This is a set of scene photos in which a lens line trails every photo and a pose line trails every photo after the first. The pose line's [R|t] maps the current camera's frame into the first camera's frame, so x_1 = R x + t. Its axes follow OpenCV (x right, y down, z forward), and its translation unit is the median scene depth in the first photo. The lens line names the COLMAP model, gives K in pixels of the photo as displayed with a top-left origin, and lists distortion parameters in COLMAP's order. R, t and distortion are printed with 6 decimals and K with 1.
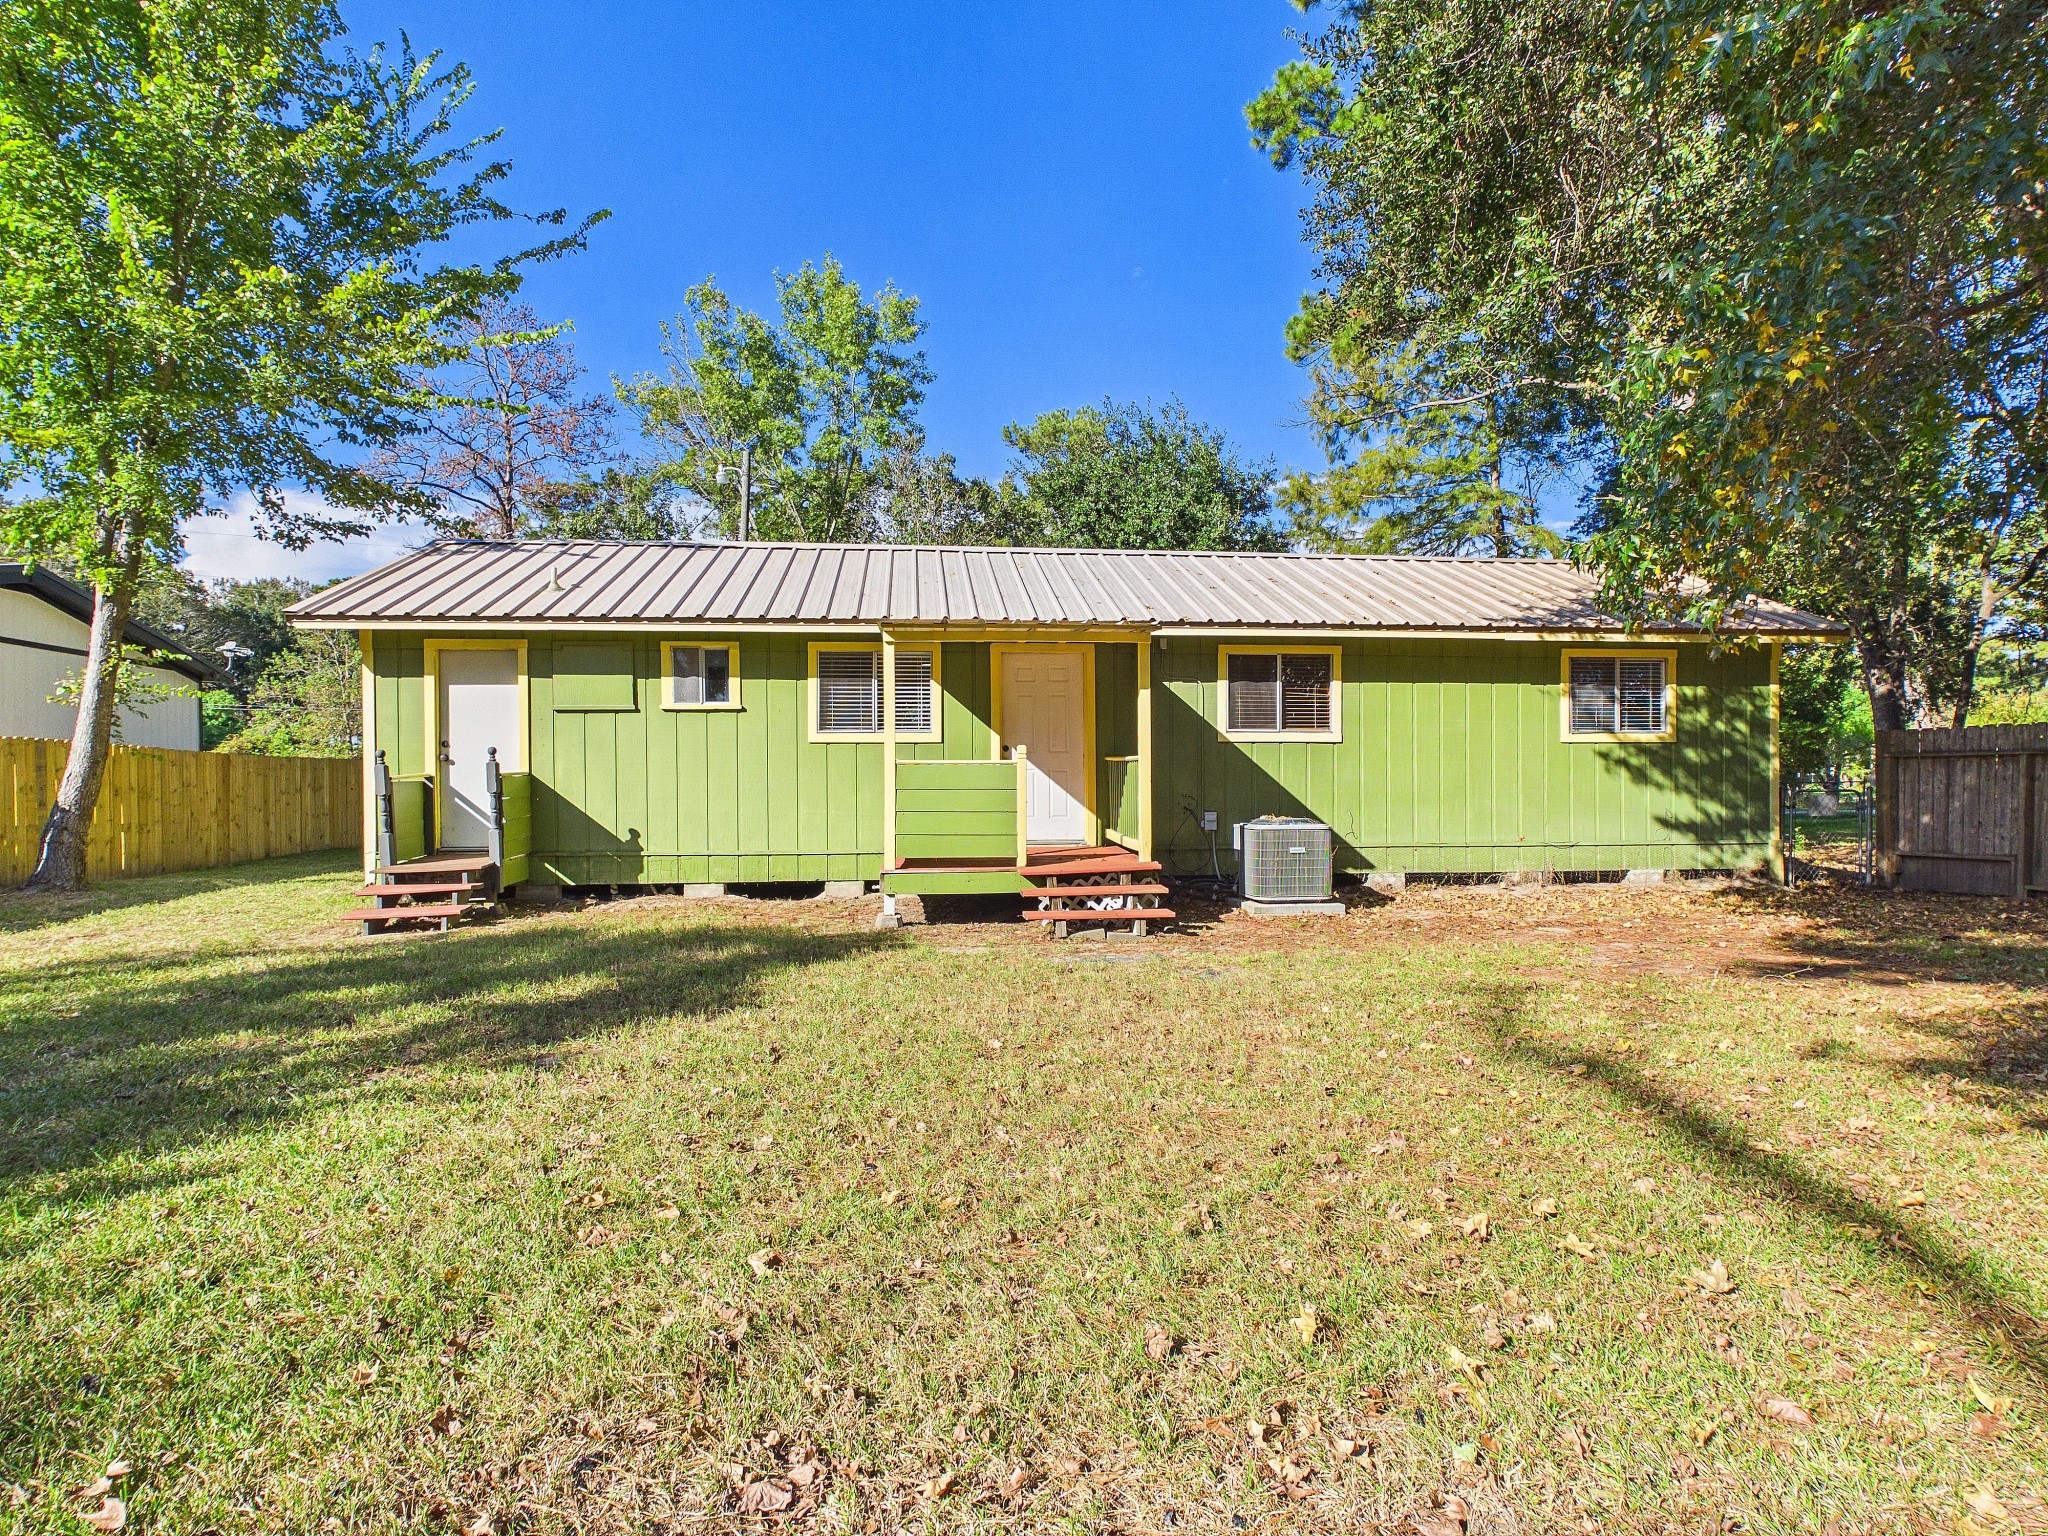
lens RADIAL K [[1027.8, 0, 1044.3], [0, 1027.8, 801.1], [0, 0, 1]] dist [0.003780, 0.000156]
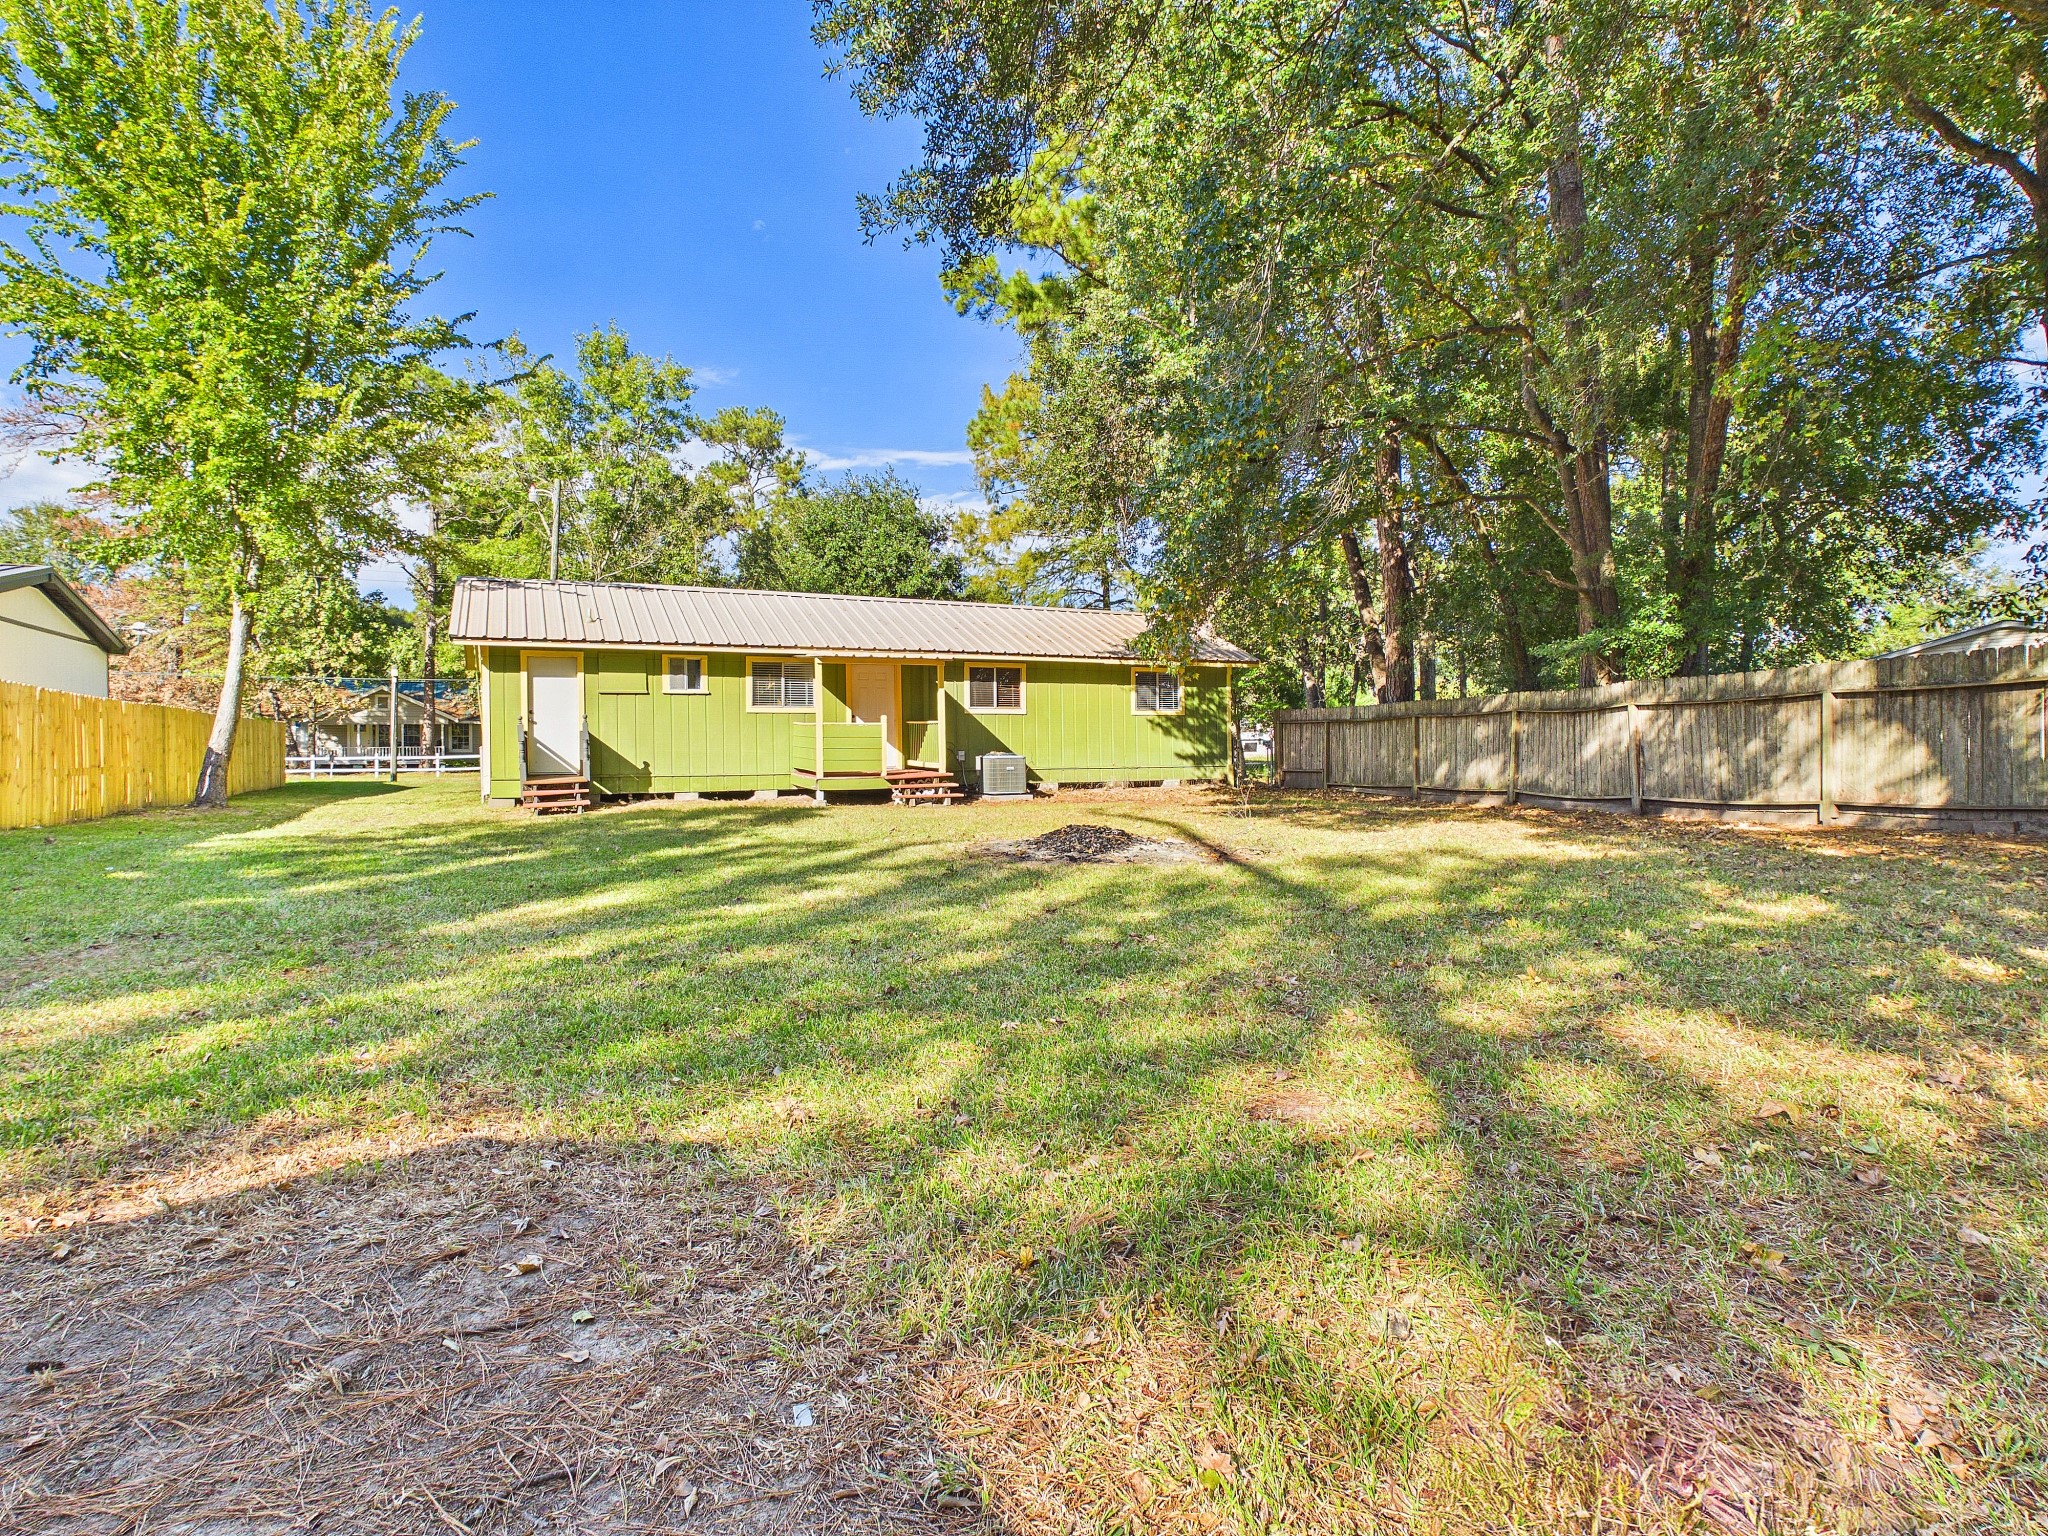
lens RADIAL K [[1027.8, 0, 1023.6], [0, 1027.8, 760.9], [0, 0, 1]] dist [0.003780, 0.000156]
pose [[0.944943, -0.008288, 0.327131, -0.350117], [0.009822, 0.999947, -0.003039, 0.036043], [-0.327089, 0.006085, 0.944974, -0.822739]]
